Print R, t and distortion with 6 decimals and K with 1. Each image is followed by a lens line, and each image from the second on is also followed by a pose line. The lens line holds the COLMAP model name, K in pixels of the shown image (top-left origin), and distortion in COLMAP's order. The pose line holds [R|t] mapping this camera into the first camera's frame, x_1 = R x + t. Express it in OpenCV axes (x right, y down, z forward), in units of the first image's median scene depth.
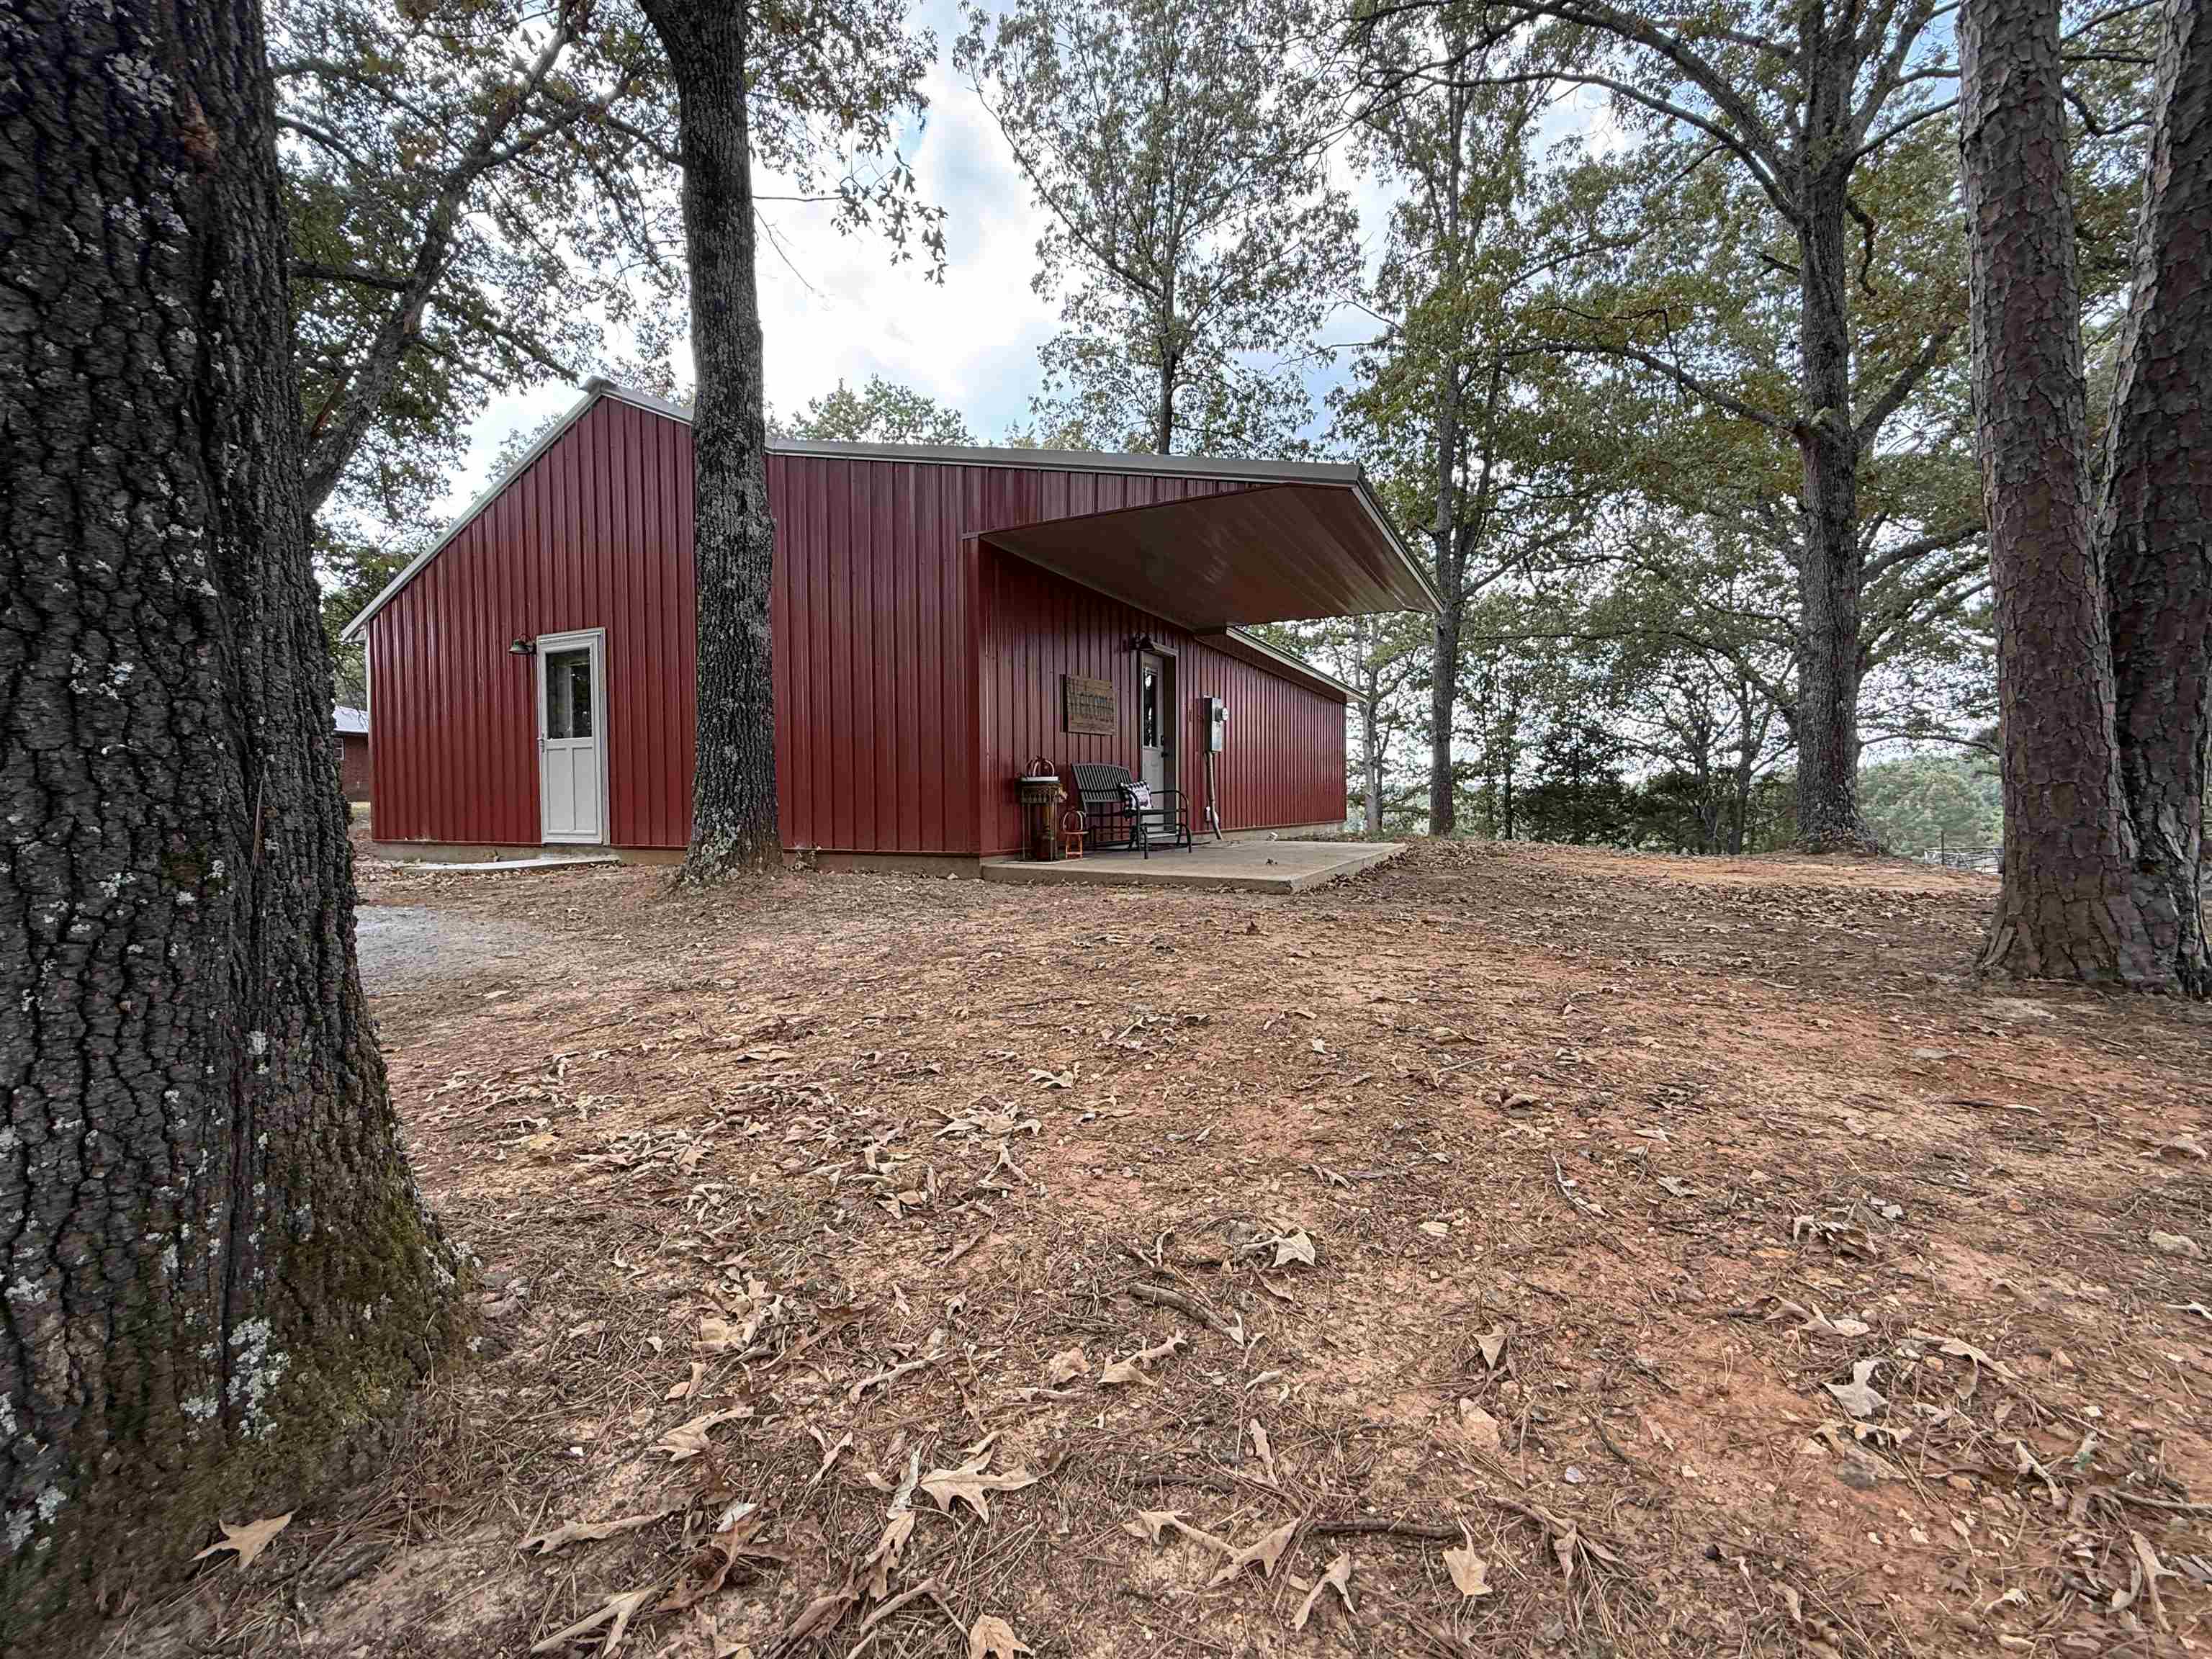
lens RADIAL K [[938.8, 0, 1106.0], [0, 938.8, 829.5], [0, 0, 1]] dist [0.003066, 0.000243]
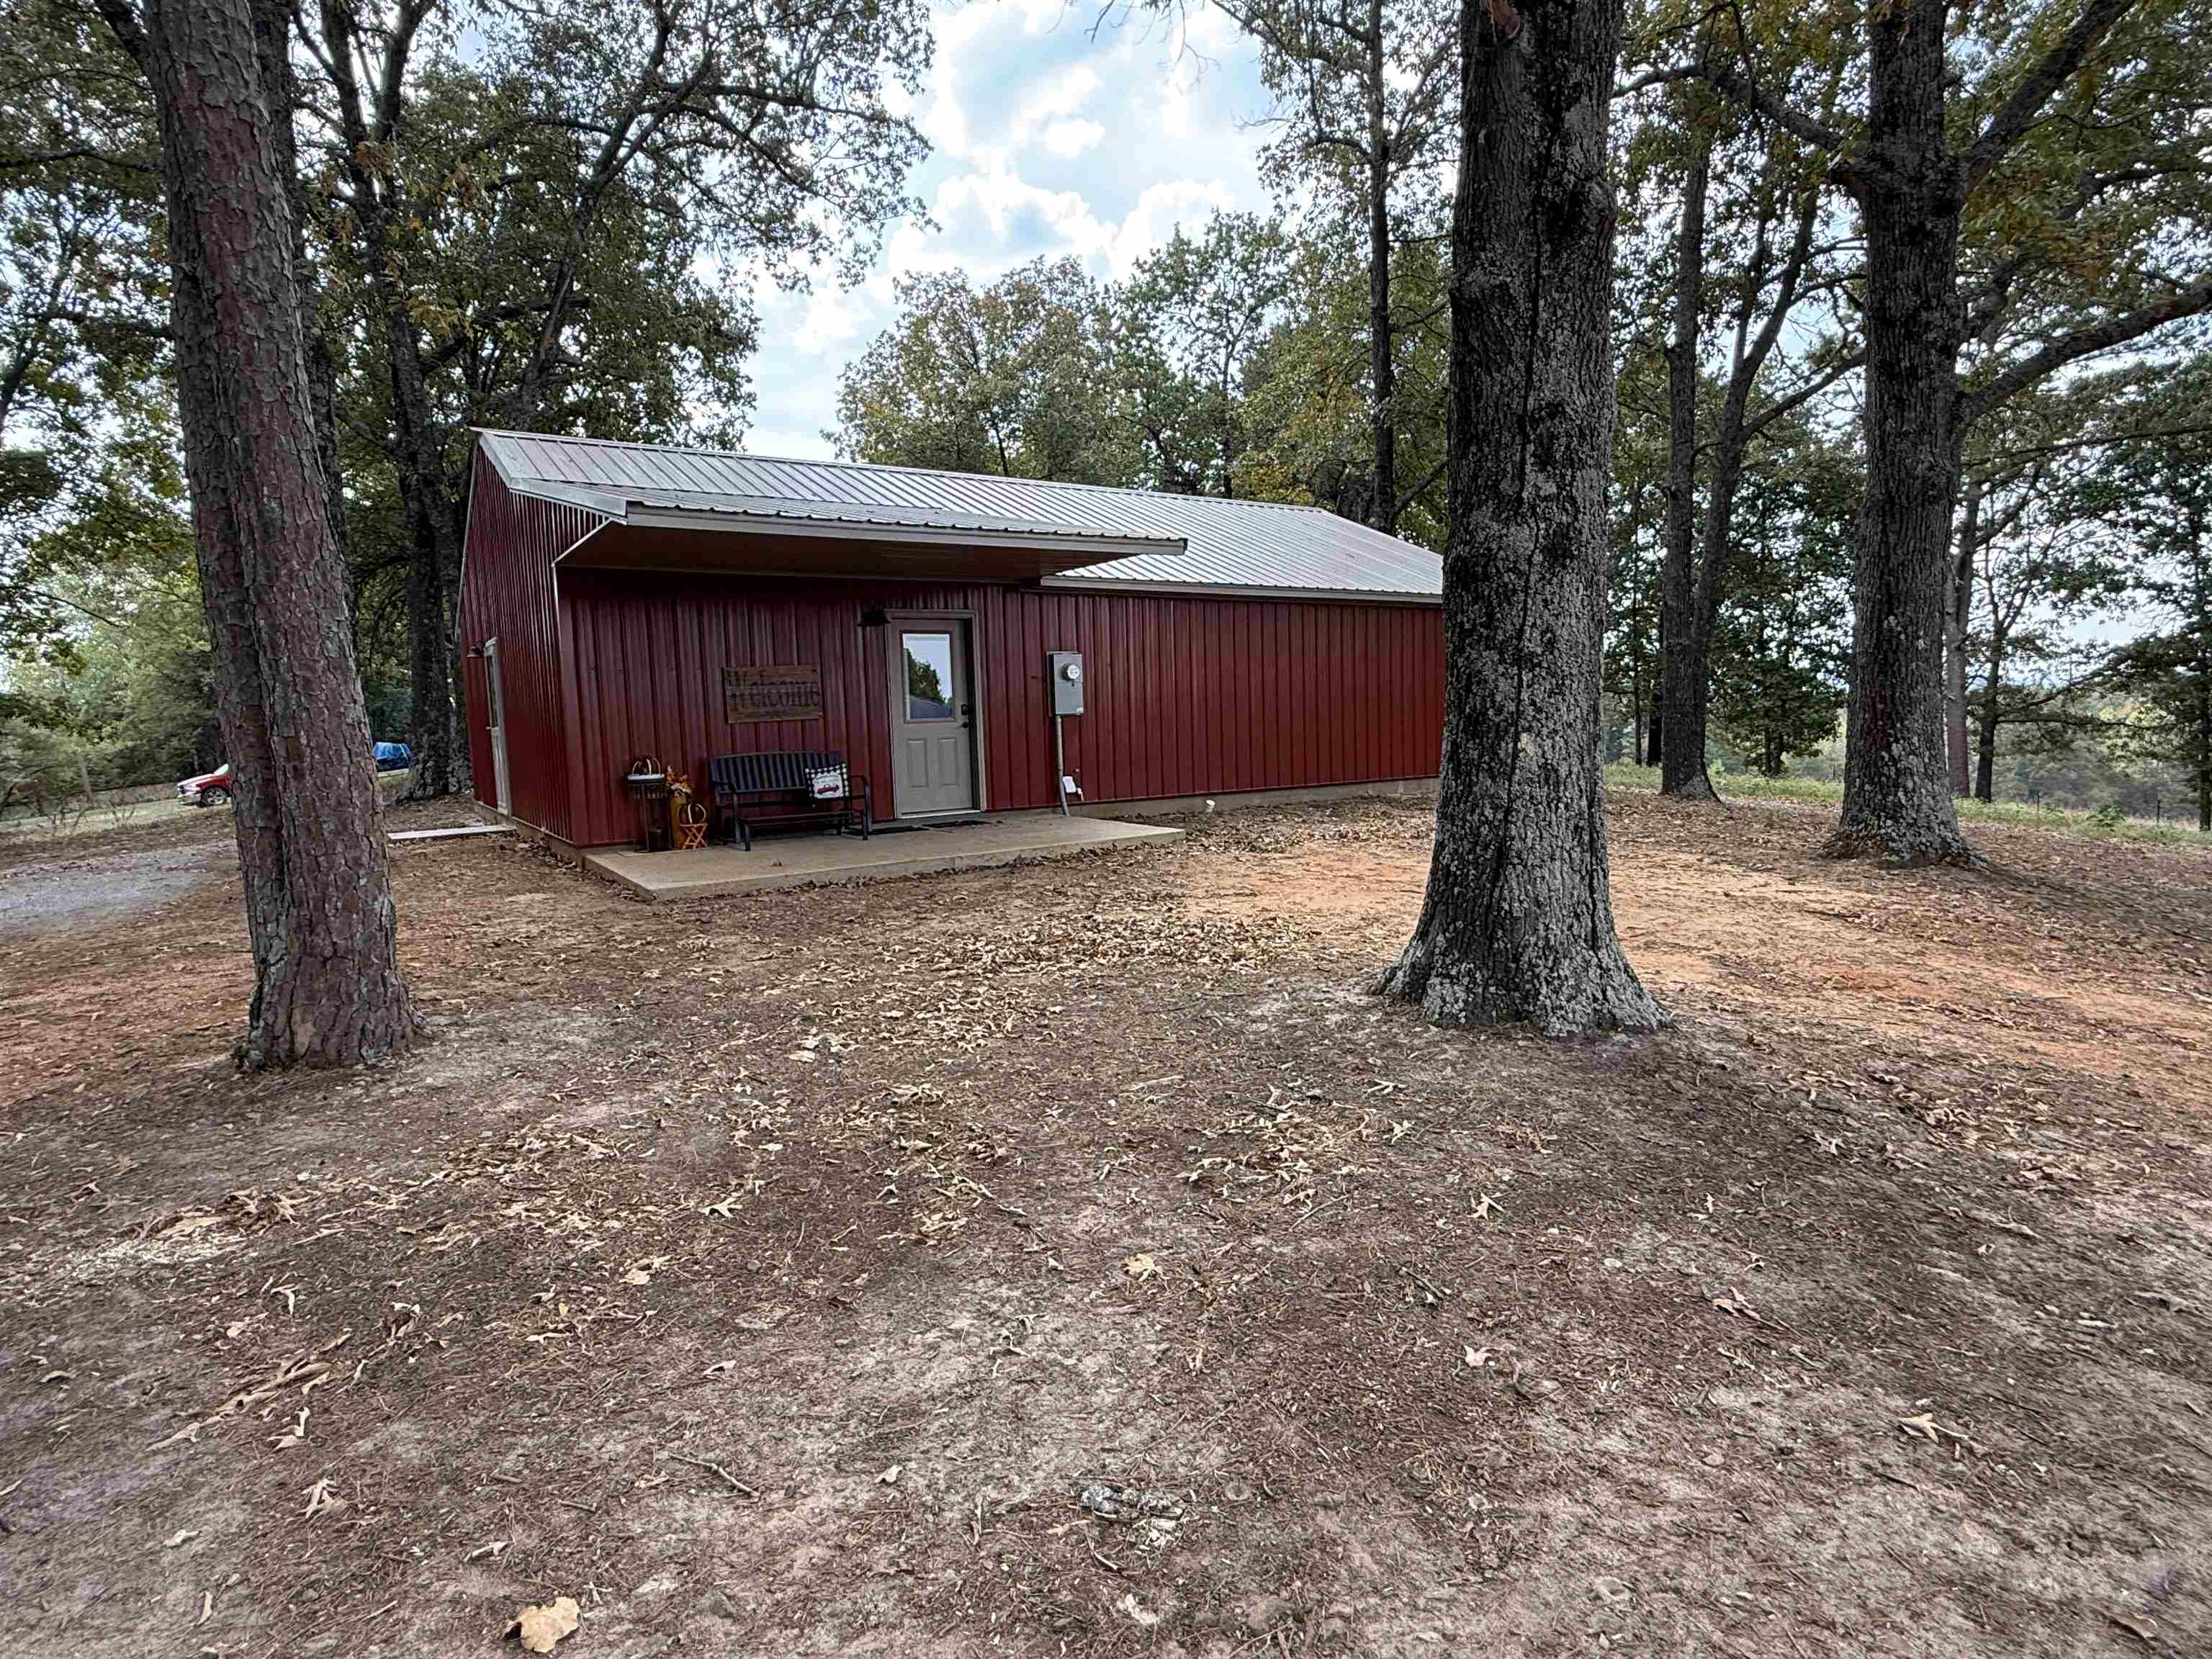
lens RADIAL K [[1206.0, 0, 1106.0], [0, 1206.0, 829.5], [0, 0, 1]] dist [-0.003930, -0.000566]
pose [[0.878226, 0.012784, -0.478075, 0.187144], [0.018524, 0.997983, 0.060715, -0.011672], [0.477887, -0.062178, 0.876218, 0.005010]]
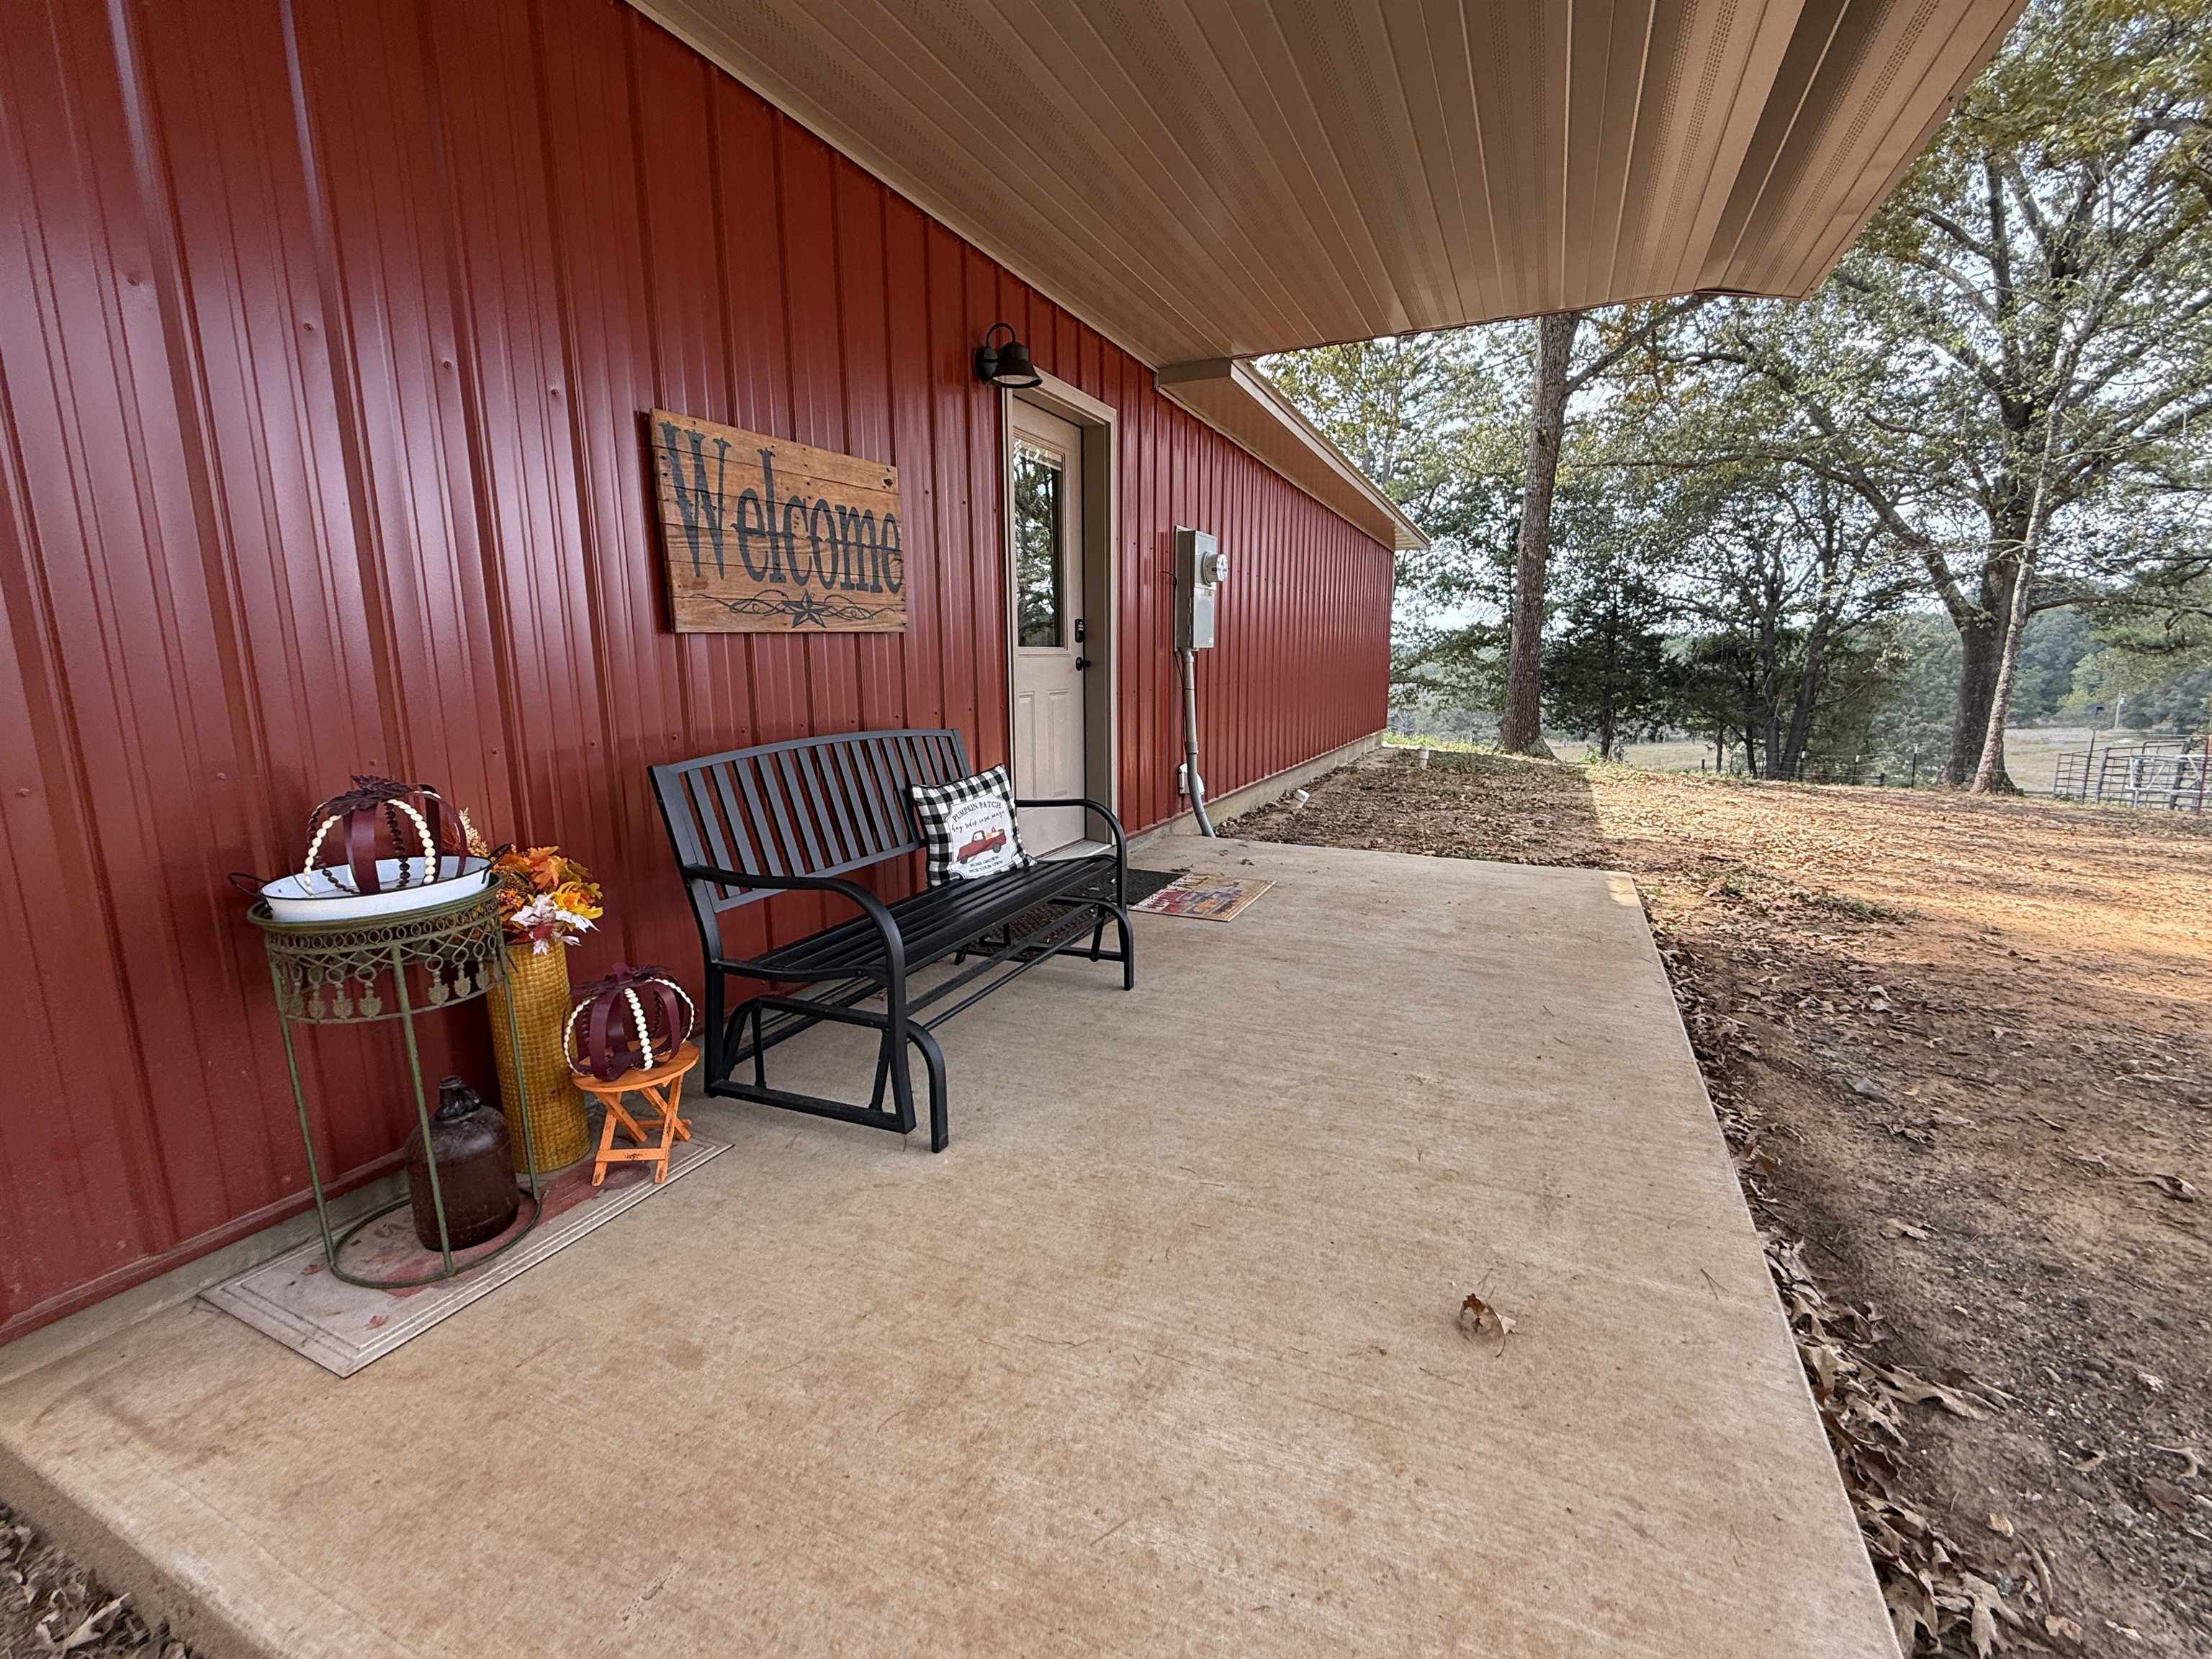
lens RADIAL K [[938.8, 0, 1106.0], [0, 938.8, 829.5], [0, 0, 1]] dist [0.003066, 0.000243]
pose [[0.999709, -0.005803, 0.023433, 0.015403], [0.002250, 0.988846, 0.148924, -0.017084], [-0.024035, -0.148828, 0.988571, 0.139457]]
